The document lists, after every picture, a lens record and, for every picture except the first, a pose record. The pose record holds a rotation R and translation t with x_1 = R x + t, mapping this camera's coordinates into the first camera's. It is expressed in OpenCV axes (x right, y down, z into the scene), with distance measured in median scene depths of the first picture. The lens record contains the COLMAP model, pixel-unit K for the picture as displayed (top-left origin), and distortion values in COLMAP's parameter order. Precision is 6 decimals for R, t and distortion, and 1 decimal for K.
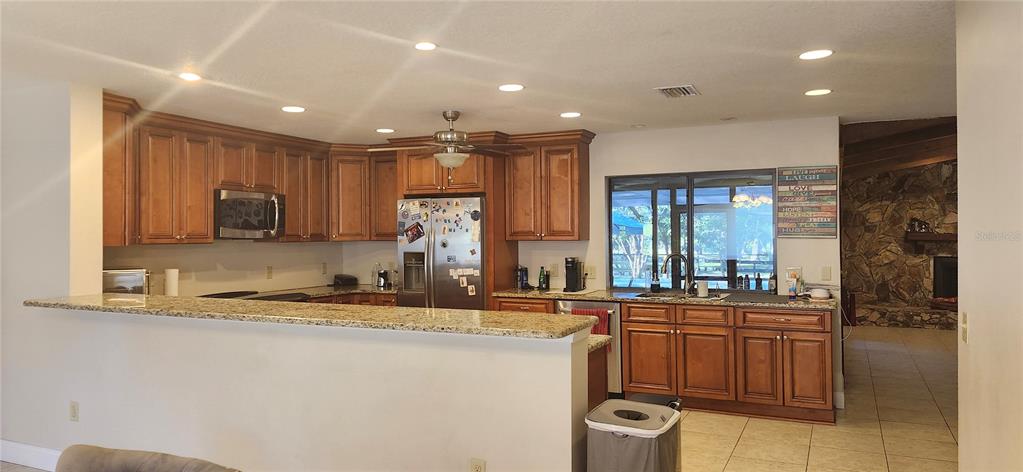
lens RADIAL K [[691.5, 0, 501.4], [0, 691.5, 232.1], [0, 0, 1]] dist [0.070036, -0.002200]
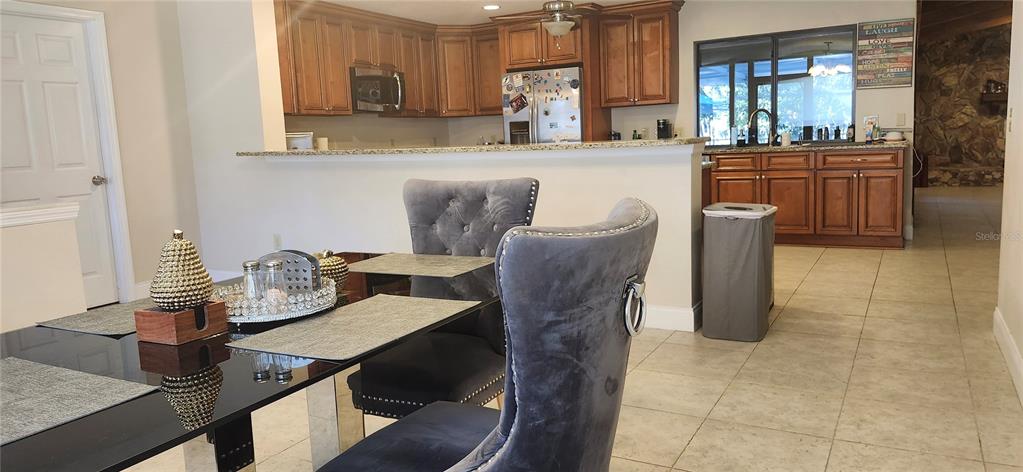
lens RADIAL K [[717.5, 0, 511.5], [0, 717.5, 236.0], [0, 0, 1]] dist [0.040472, -0.005400]
pose [[0.997649, -0.032494, -0.060342, -0.076110], [0.039854, 0.991347, 0.125075, 0.068150], [0.055756, -0.127185, 0.990311, -0.168914]]
